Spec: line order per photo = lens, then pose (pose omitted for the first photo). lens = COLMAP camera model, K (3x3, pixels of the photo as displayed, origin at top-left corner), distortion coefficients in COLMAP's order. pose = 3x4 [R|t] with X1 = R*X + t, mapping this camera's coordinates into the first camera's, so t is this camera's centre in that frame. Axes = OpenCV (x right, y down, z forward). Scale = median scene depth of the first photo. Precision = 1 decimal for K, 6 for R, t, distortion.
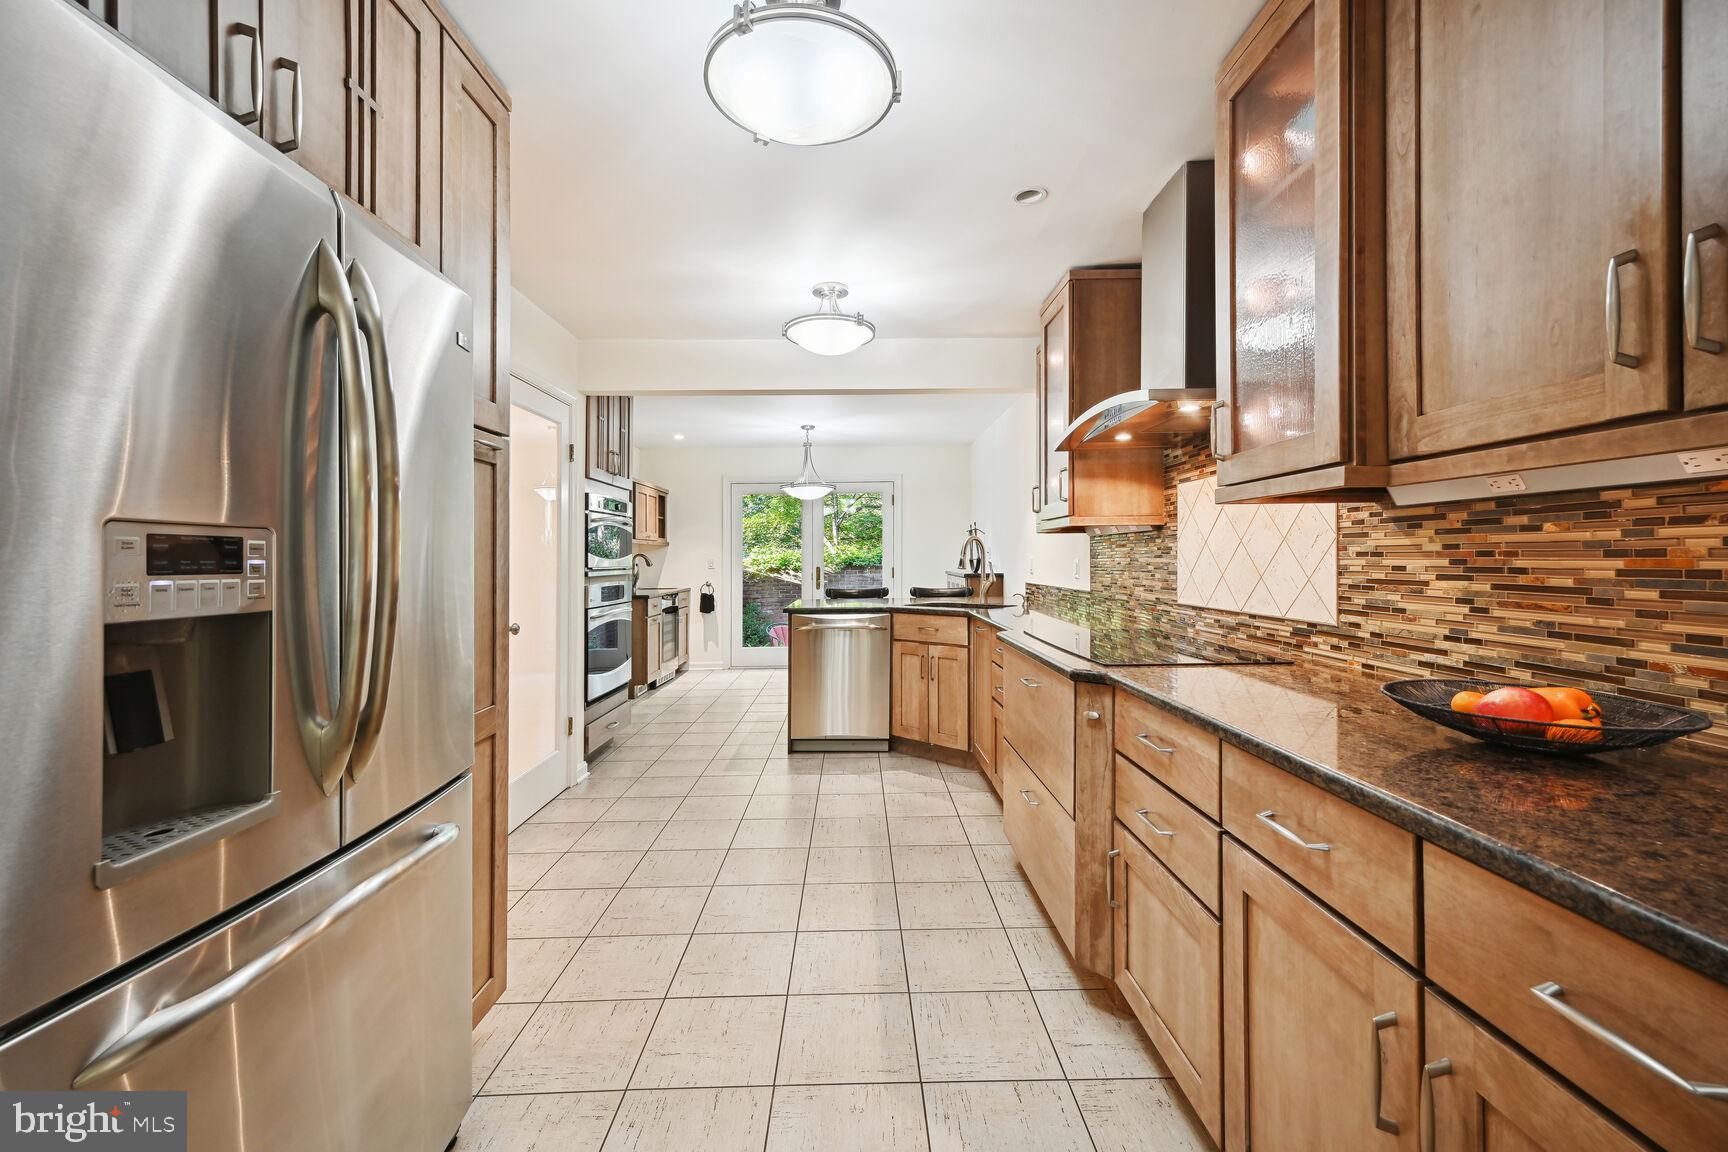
lens RADIAL K [[713.7, 0, 871.1], [0, 713.7, 558.3], [0, 0, 1]] dist [0.017115, 0.000296]
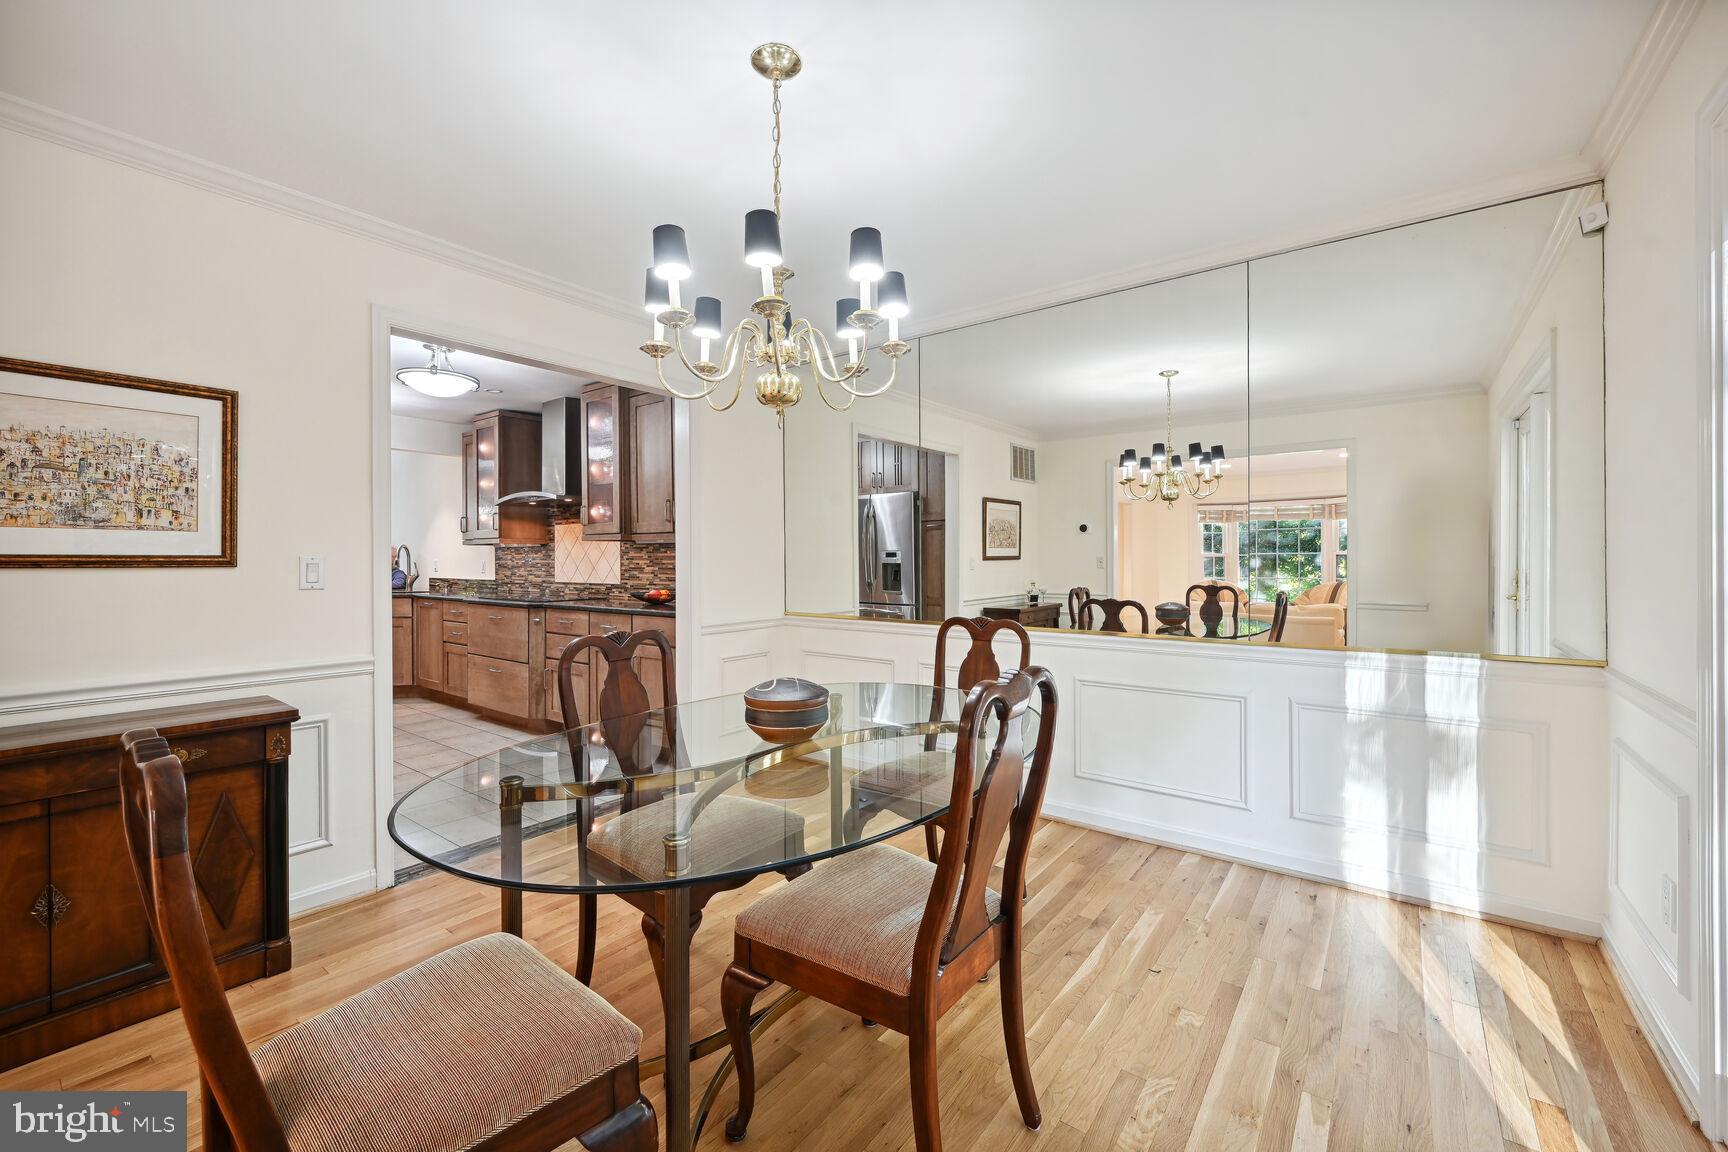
lens RADIAL K [[702.8, 0, 876.0], [0, 702.8, 569.5], [0, 0, 1]] dist [-0.006809, 0.001456]
pose [[0.612411, -0.003357, 0.790532, -0.553153], [-0.002475, 0.999978, 0.006164, 0.009782], [-0.790535, -0.005731, 0.612390, -0.894044]]
